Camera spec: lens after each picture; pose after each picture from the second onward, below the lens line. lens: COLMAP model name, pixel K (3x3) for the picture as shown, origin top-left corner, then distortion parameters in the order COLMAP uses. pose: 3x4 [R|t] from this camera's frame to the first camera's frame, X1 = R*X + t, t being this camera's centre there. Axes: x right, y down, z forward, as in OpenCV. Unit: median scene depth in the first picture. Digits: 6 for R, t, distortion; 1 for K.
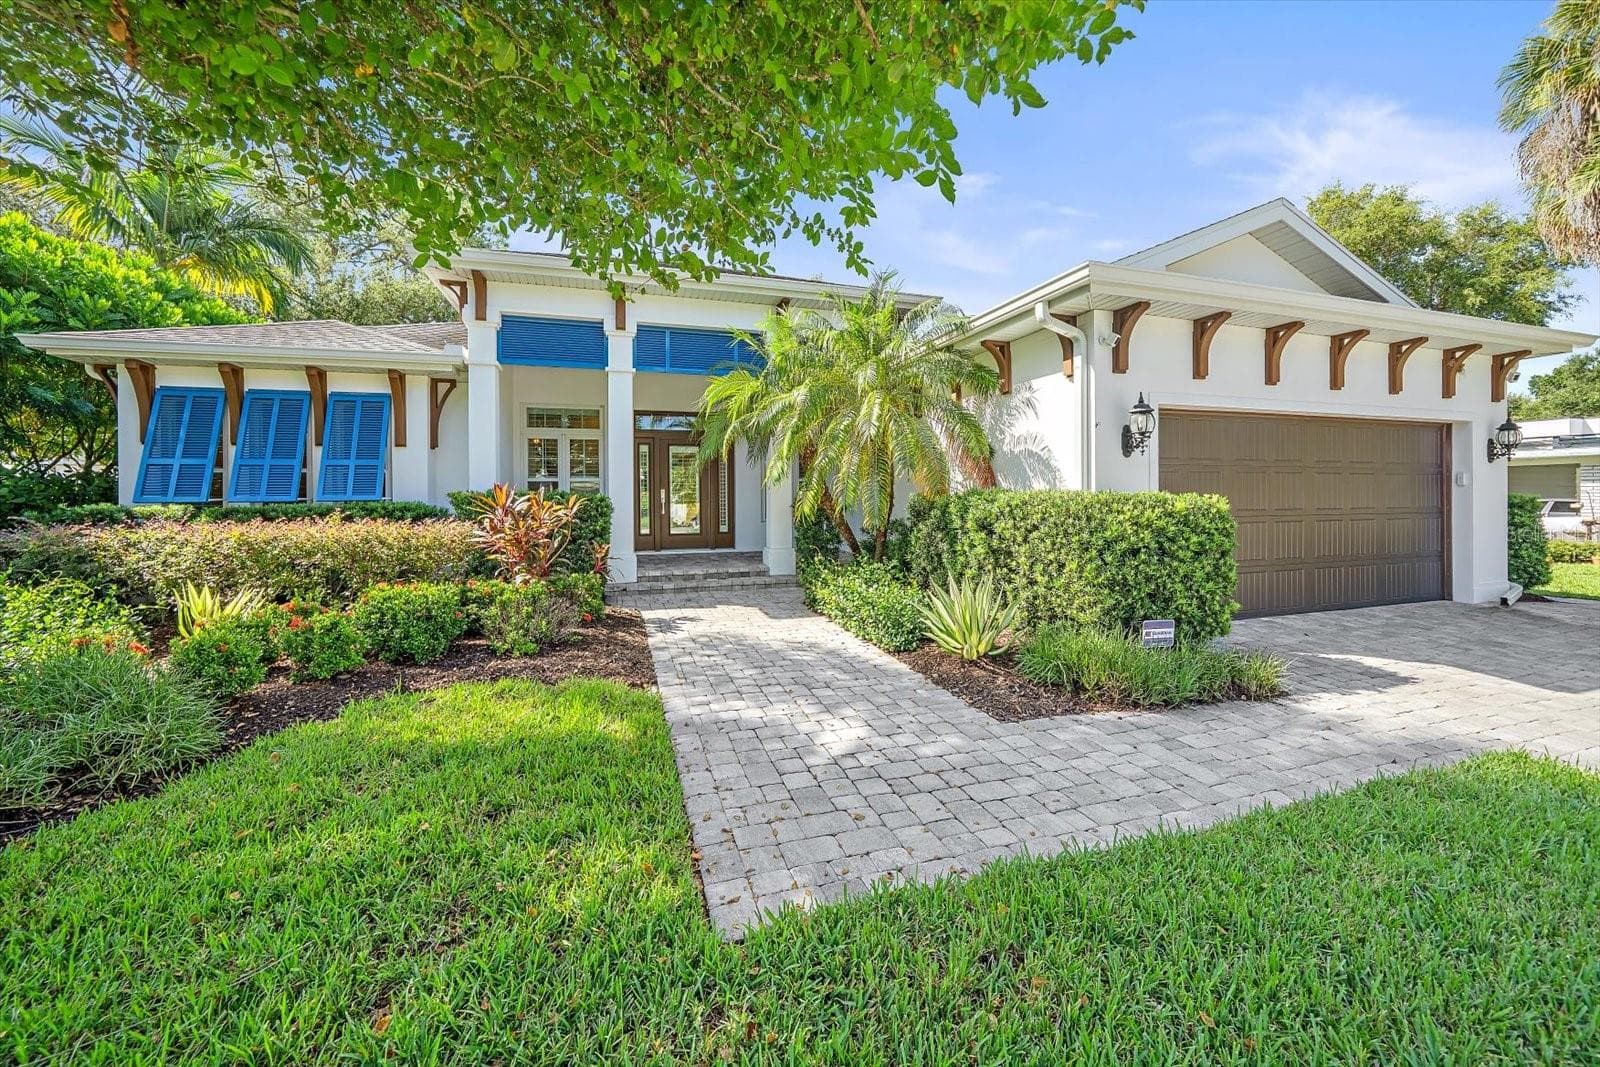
lens RADIAL K [[683.6, 0, 802.7], [0, 683.6, 506.9], [0, 0, 1]] dist [-0.009831, -0.000001]
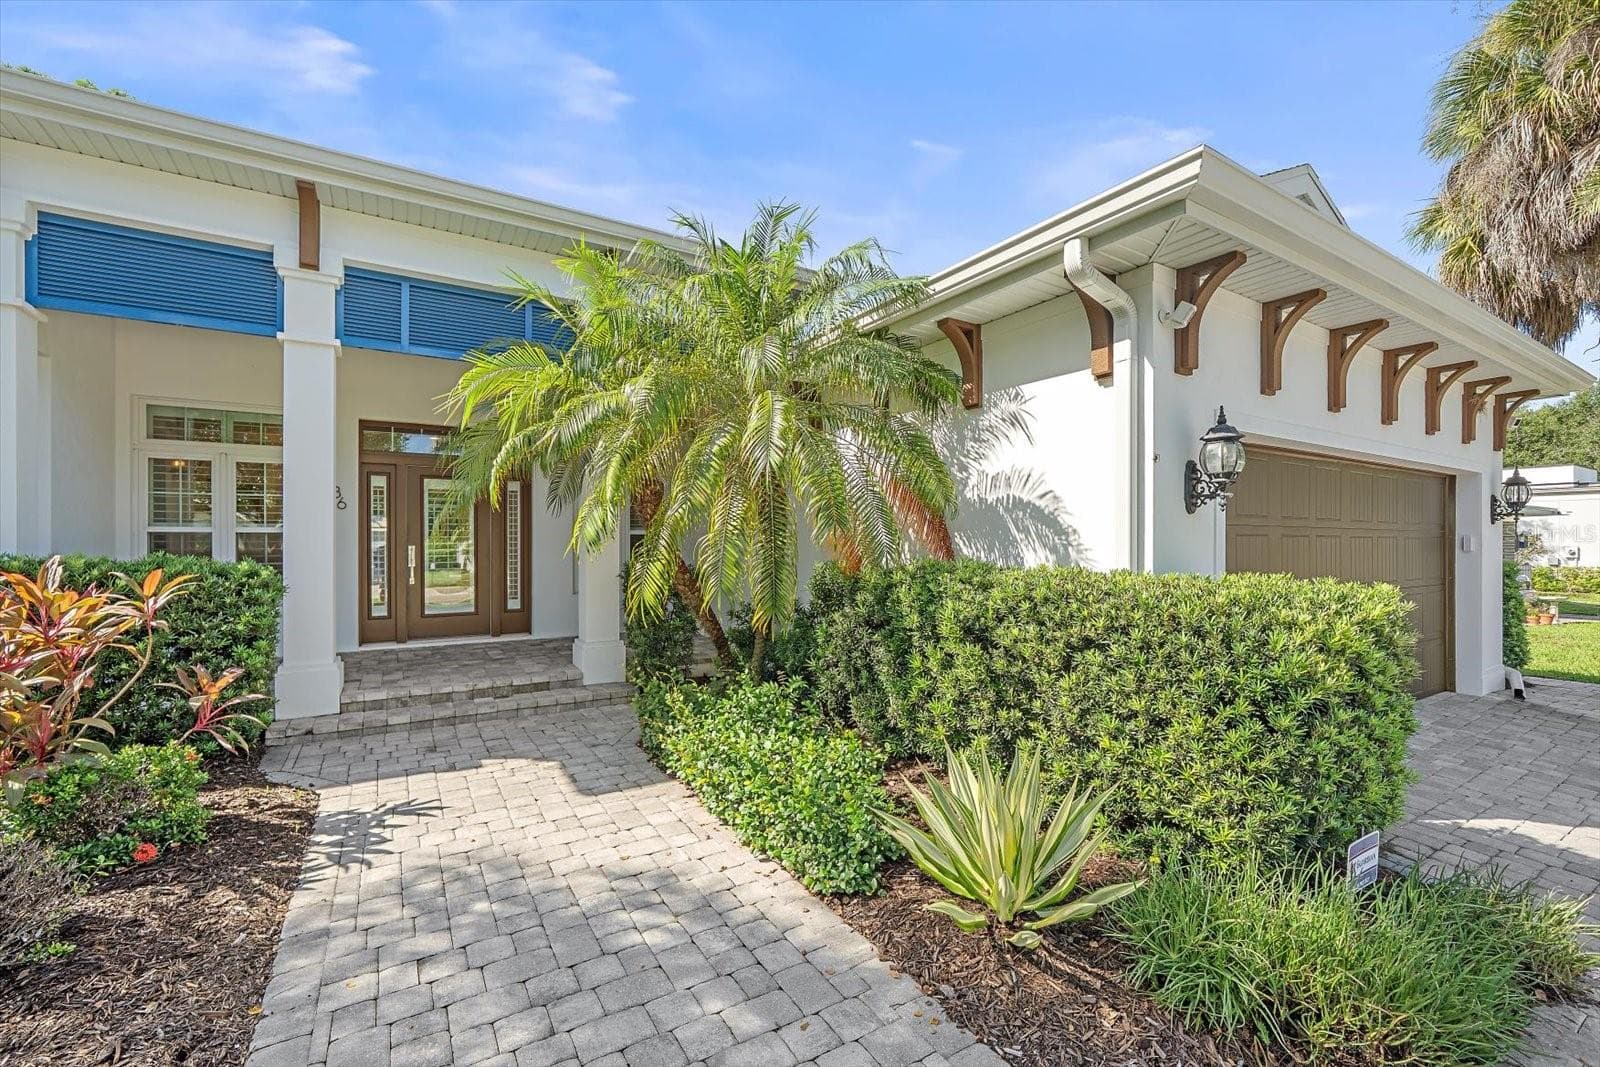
lens RADIAL K [[698.9, 0, 799.9], [0, 698.9, 543.9], [0, 0, 1]] dist [-0.001879, 0.000129]
pose [[0.971382, 0.005535, 0.237457, -0.009654], [-0.003380, 0.999949, -0.009482, -0.033084], [-0.237497, 0.008408, 0.971352, 0.409866]]
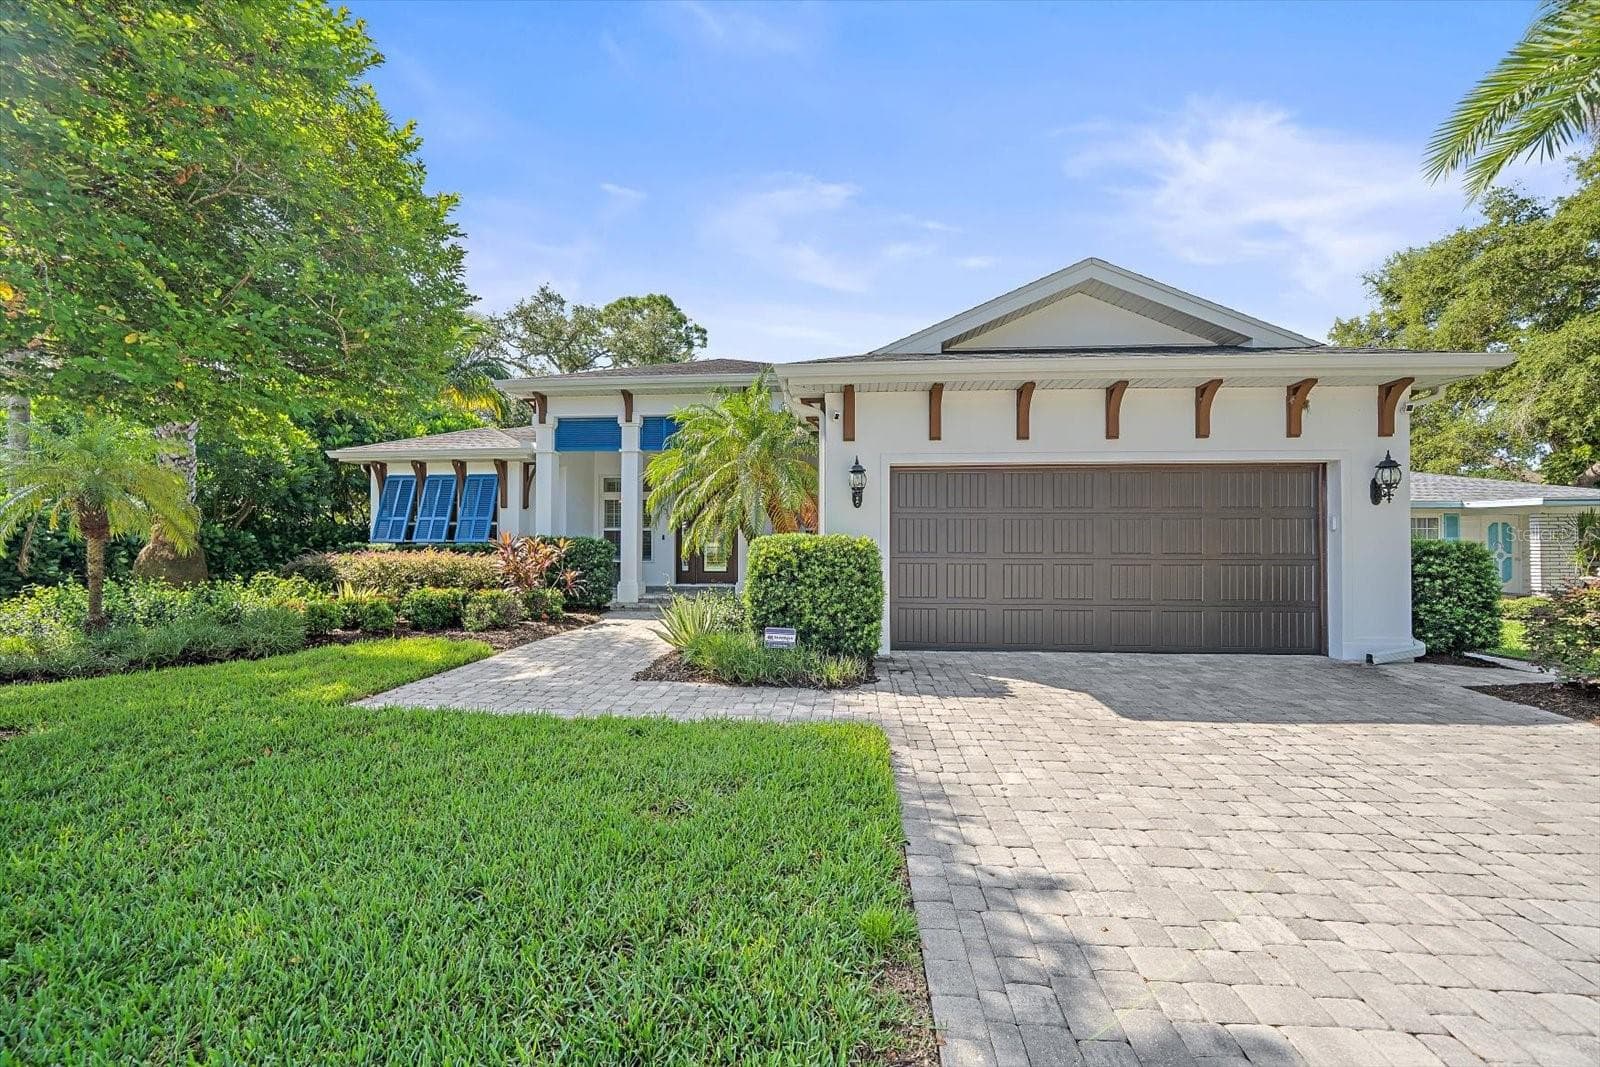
lens RADIAL K [[698.9, 0, 799.9], [0, 698.9, 543.9], [0, 0, 1]] dist [-0.001879, 0.000129]
pose [[0.902961, 0.005188, -0.429690, 0.796754], [-0.013980, 0.999752, -0.017307, 0.014886], [0.429494, 0.021634, 0.902810, -0.171613]]
